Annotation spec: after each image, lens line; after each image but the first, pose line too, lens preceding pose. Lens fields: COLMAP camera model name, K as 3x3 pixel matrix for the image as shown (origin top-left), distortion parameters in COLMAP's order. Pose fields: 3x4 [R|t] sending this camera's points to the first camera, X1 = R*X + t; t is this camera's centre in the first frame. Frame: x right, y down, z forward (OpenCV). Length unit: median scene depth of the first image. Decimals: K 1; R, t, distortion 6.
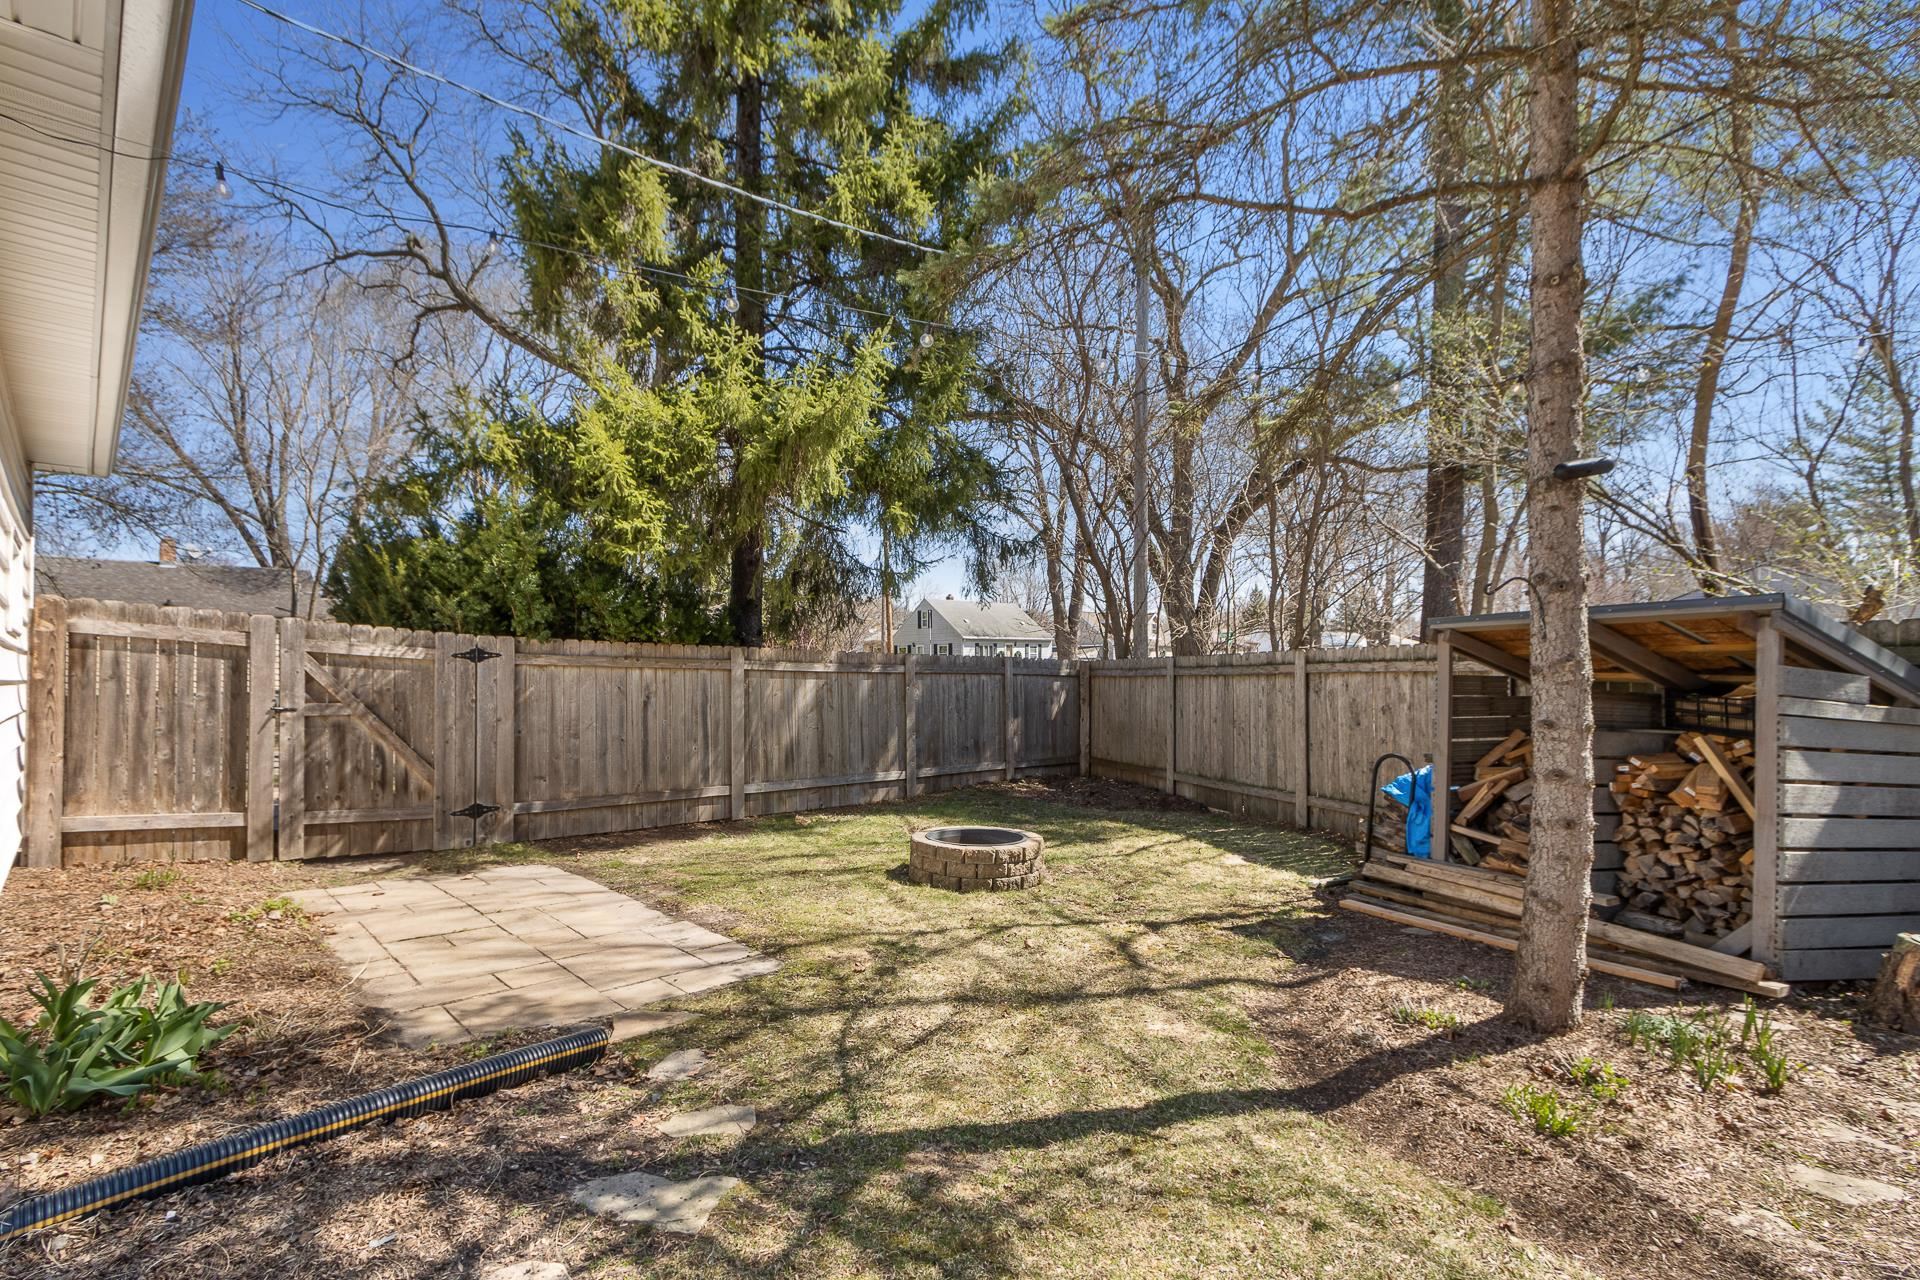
lens RADIAL K [[892.7, 0, 950.9], [0, 892.7, 653.6], [0, 0, 1]] dist [0.001055, -0.000591]
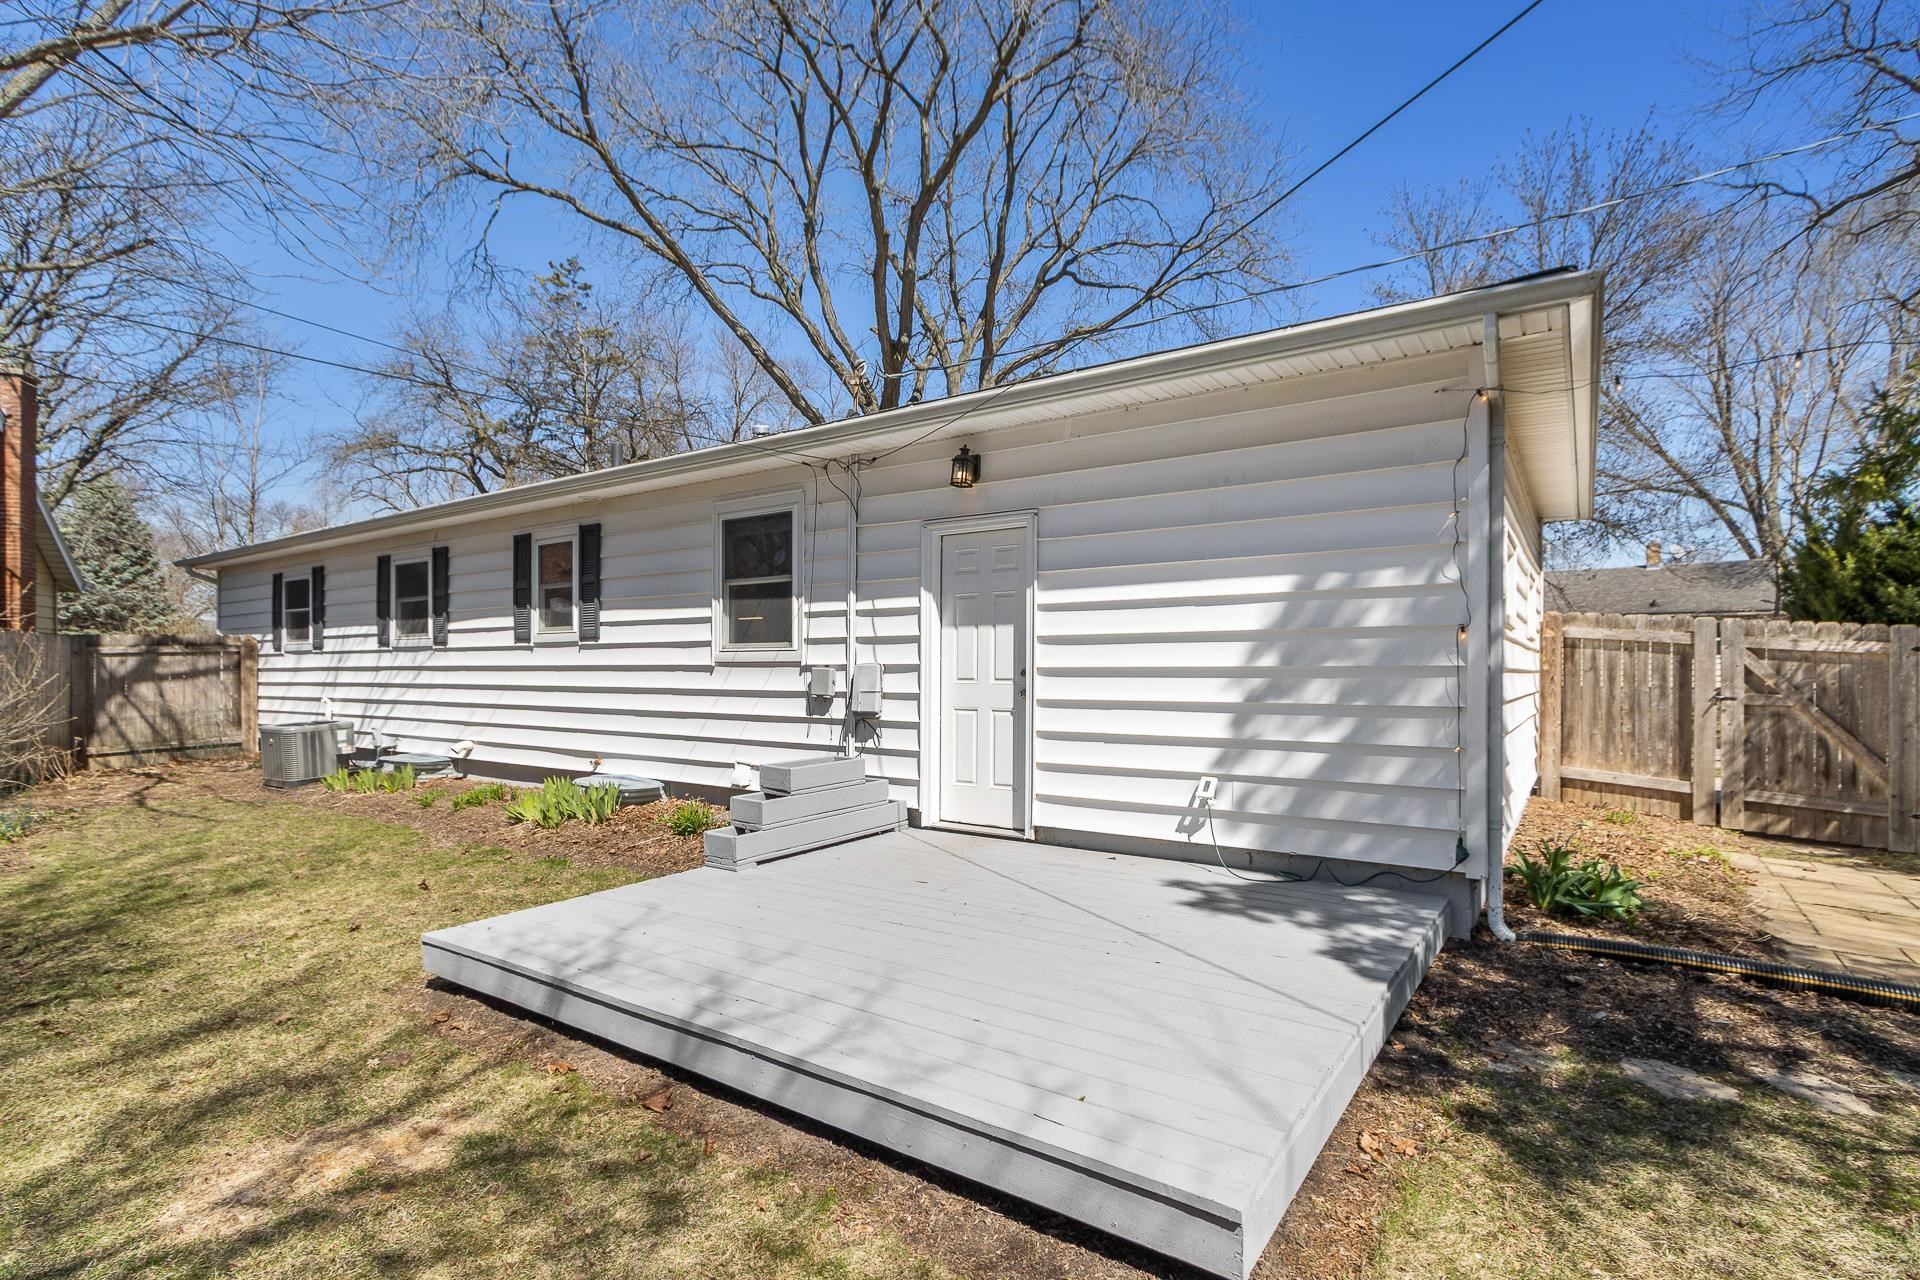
lens RADIAL K [[920.9, 0, 939.8], [0, 920.9, 665.8], [0, 0, 1]] dist [0.003603, -0.000393]
pose [[0.183997, 0.001943, -0.982925, 0.248452], [0.015845, 0.999862, 0.004943, -0.001069], [0.982799, -0.016484, 0.183940, -0.223998]]
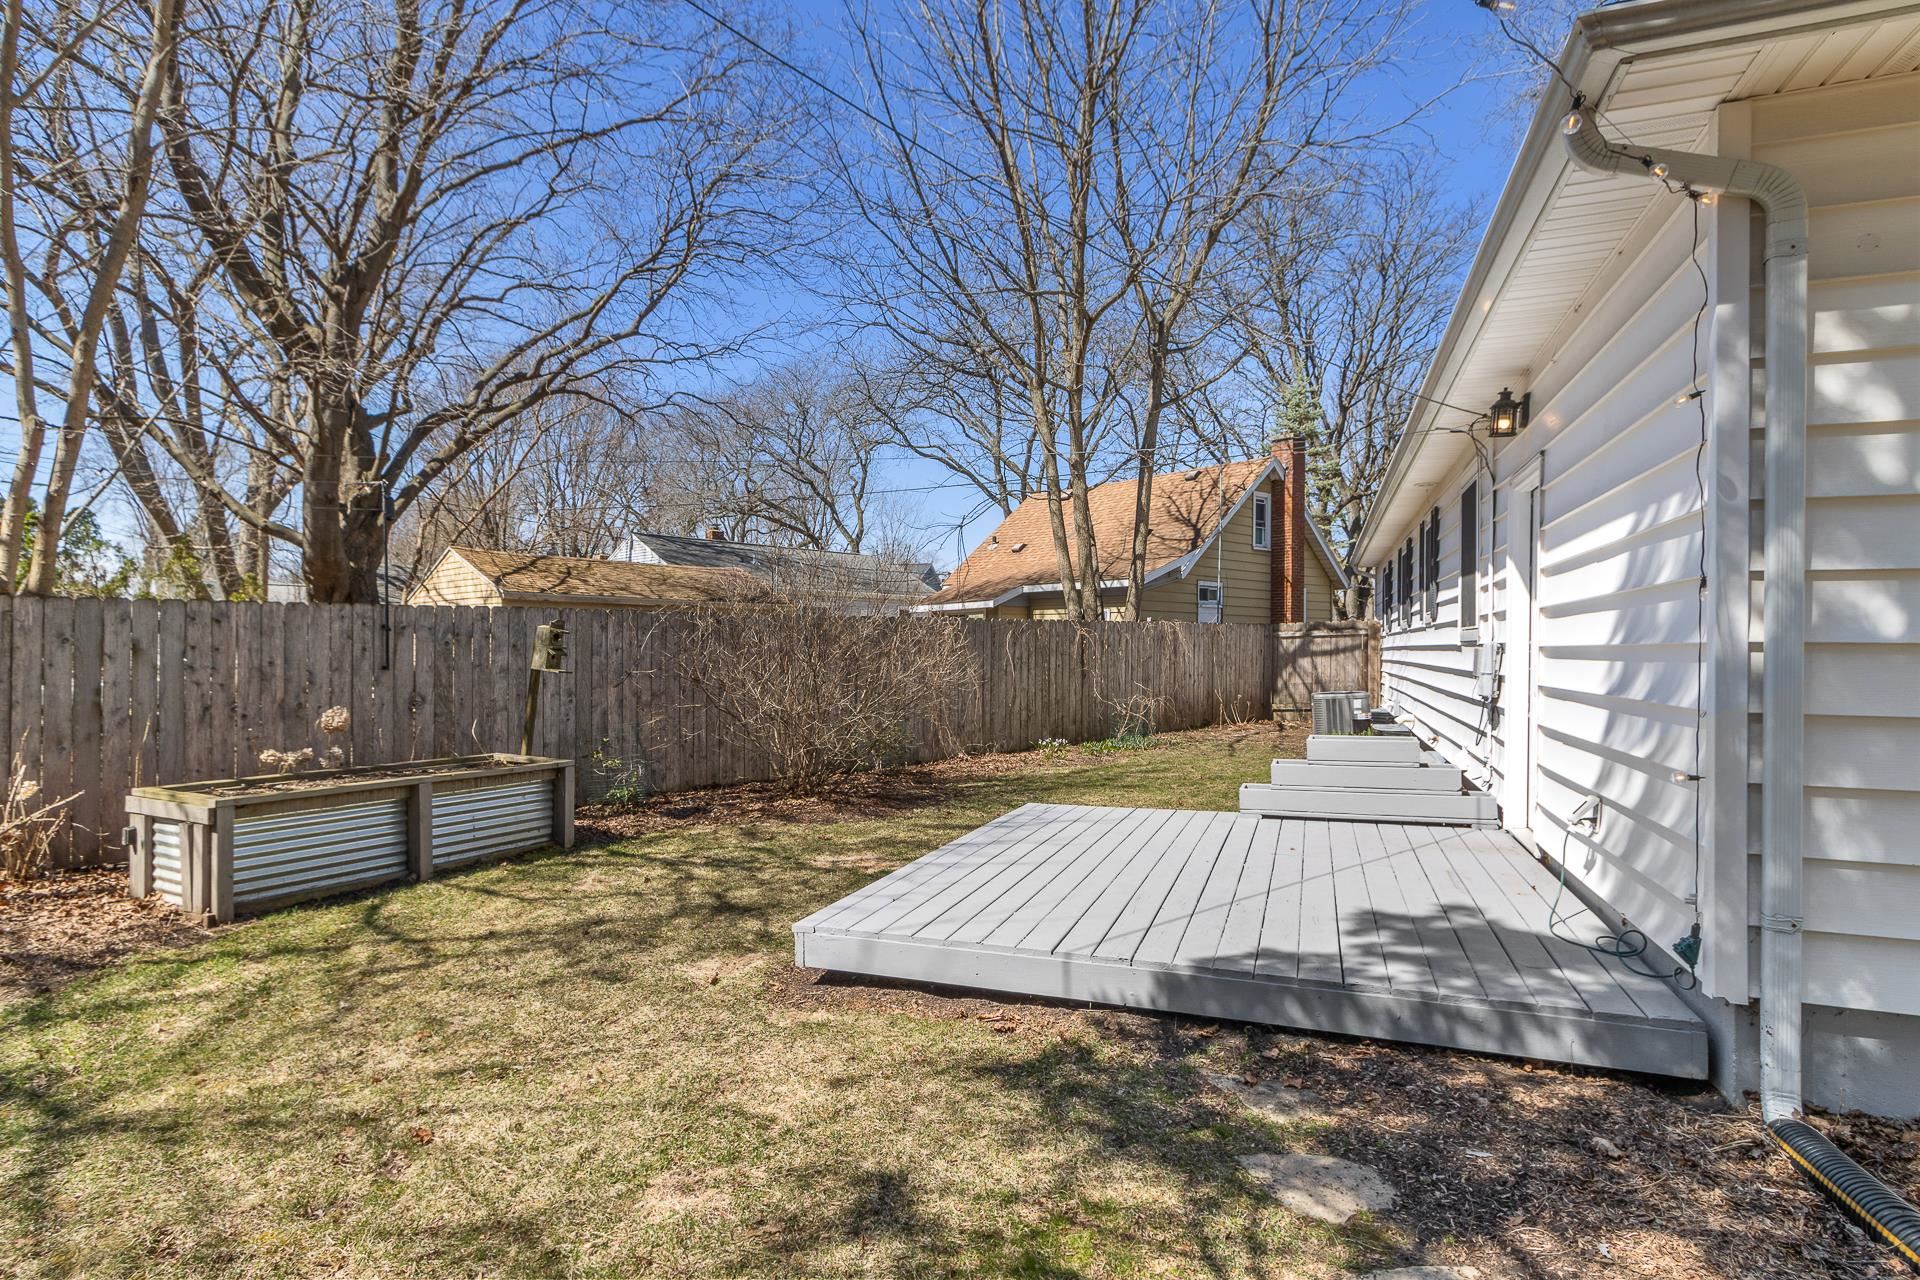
lens RADIAL K [[987.0, 0, 928.1], [0, 987.0, 650.1], [0, 0, 1]] dist [0.001001, -0.016806]
pose [[-0.910896, 0.003945, -0.412616, 0.146855], [0.008494, 0.999922, -0.009192, 0.012397], [0.412548, -0.011878, -0.910859, 0.563723]]
